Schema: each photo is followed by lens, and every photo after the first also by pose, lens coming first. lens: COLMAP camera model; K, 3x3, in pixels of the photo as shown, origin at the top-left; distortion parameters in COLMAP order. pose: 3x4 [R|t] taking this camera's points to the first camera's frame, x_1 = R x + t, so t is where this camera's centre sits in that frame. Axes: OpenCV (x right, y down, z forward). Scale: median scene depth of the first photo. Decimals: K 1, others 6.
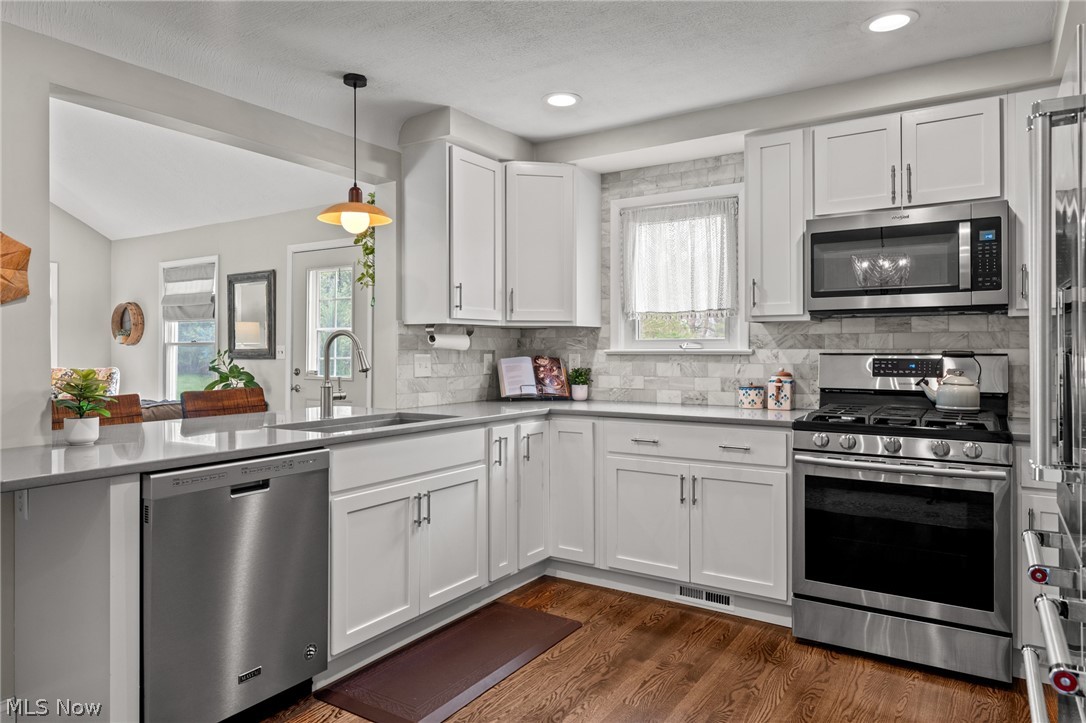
lens RADIAL K [[687.3, 0, 542.5], [0, 687.3, 347.7], [0, 0, 1]] dist [0.005971, 0.000804]
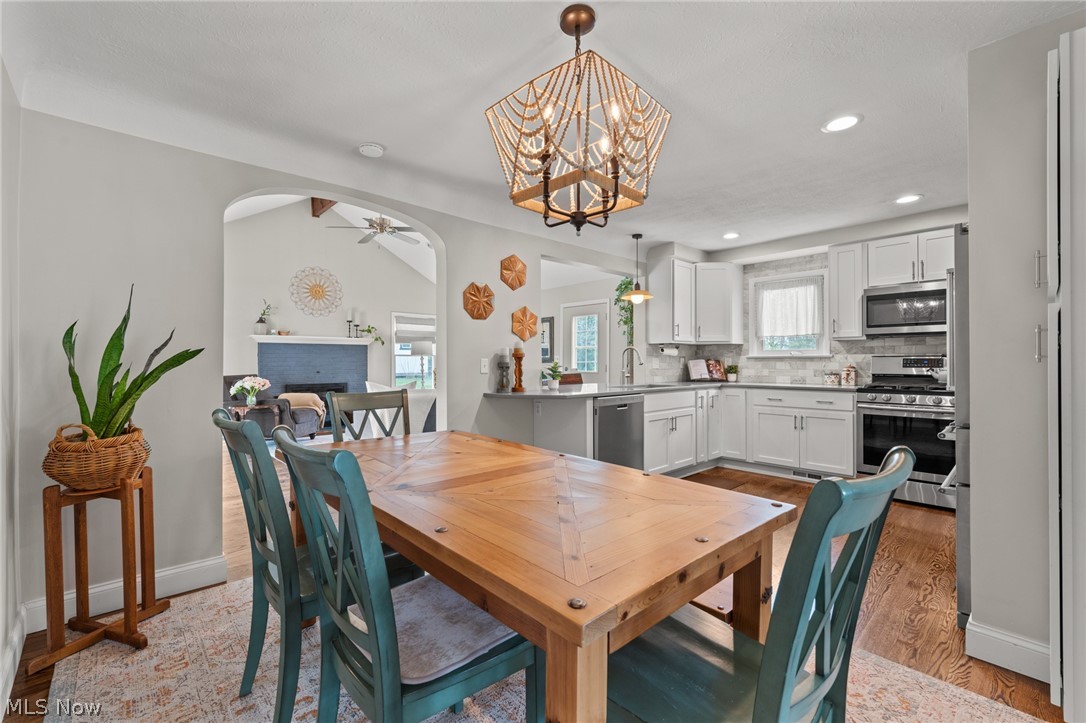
lens RADIAL K [[459.9, 0, 543.5], [0, 459.9, 360.2], [0, 0, 1]] dist [0.000578, 0.000323]
pose [[0.970855, -0.002077, -0.239659, -0.168794], [0.002184, 0.999998, 0.000180, 0.015582], [0.239658, -0.000698, 0.970857, -0.439483]]
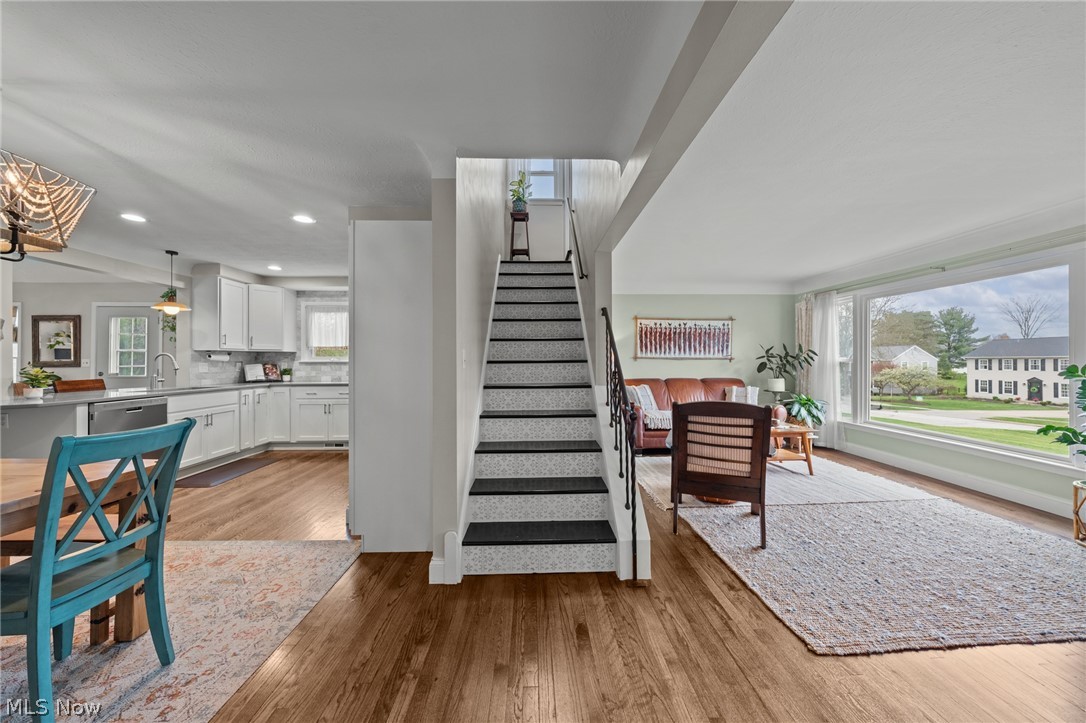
lens RADIAL K [[378.2, 0, 544.0], [0, 378.2, 359.4], [0, 0, 1]] dist [-0.001998, 0.000176]
pose [[0.820886, 0.000691, 0.571092, 0.042953], [0.000735, 0.999997, -0.002266, 0.000949], [-0.571092, 0.002280, 0.820883, -0.713379]]
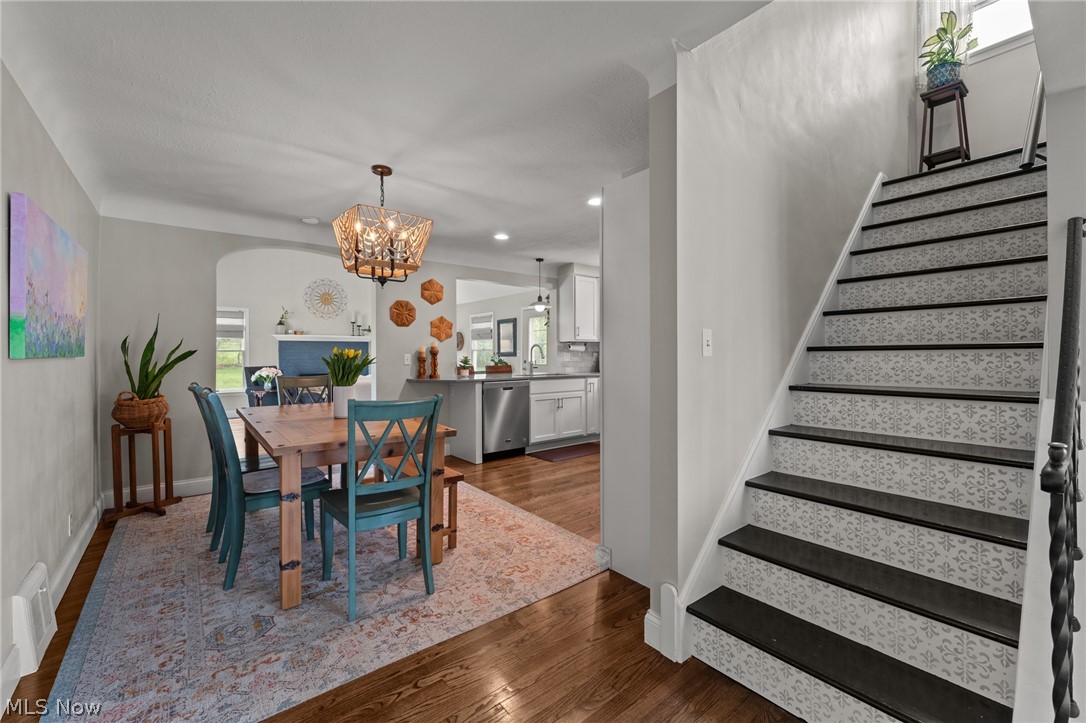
lens RADIAL K [[445.8, 0, 544.6], [0, 445.8, 354.8], [0, 0, 1]] dist [0.000279, -0.000234]
pose [[0.951557, -0.001987, -0.307465, 0.270590], [0.003284, 0.999988, 0.003703, 0.010086], [0.307454, -0.004533, 0.951552, -0.660139]]
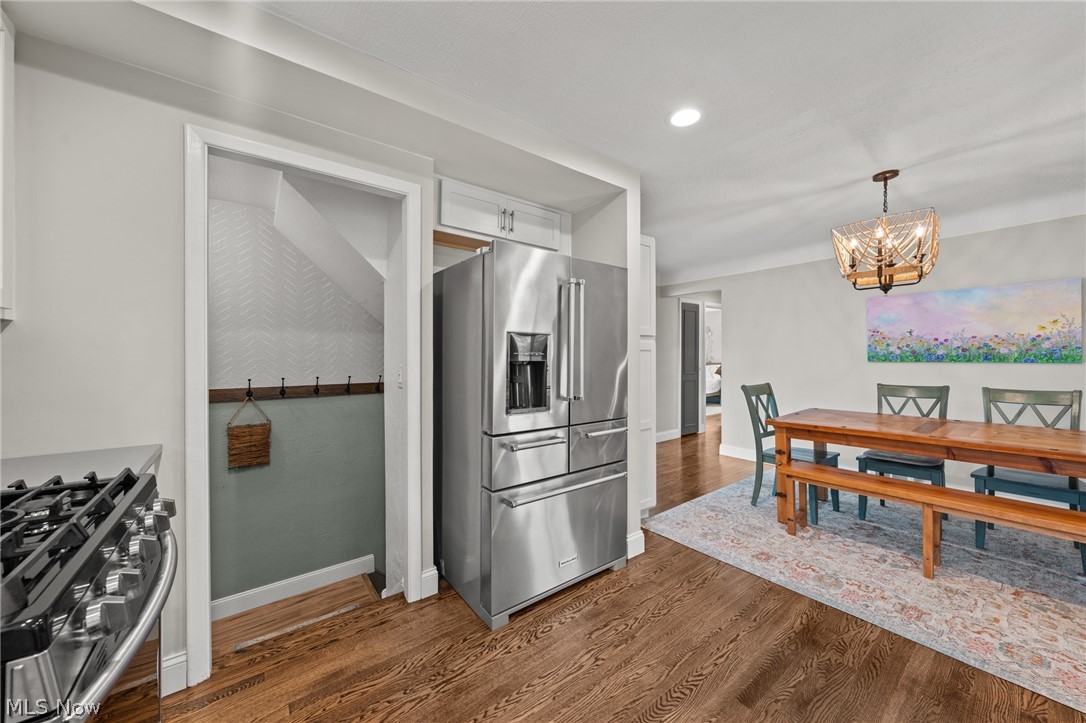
lens RADIAL K [[392.4, 0, 545.4], [0, 392.4, 356.0], [0, 0, 1]] dist [-0.001665, -0.000071]
pose [[-0.942373, 0.003807, 0.334541, 0.085599], [0.003770, 0.999993, -0.000759, -0.003290], [-0.334541, 0.000546, -0.942381, 0.835305]]
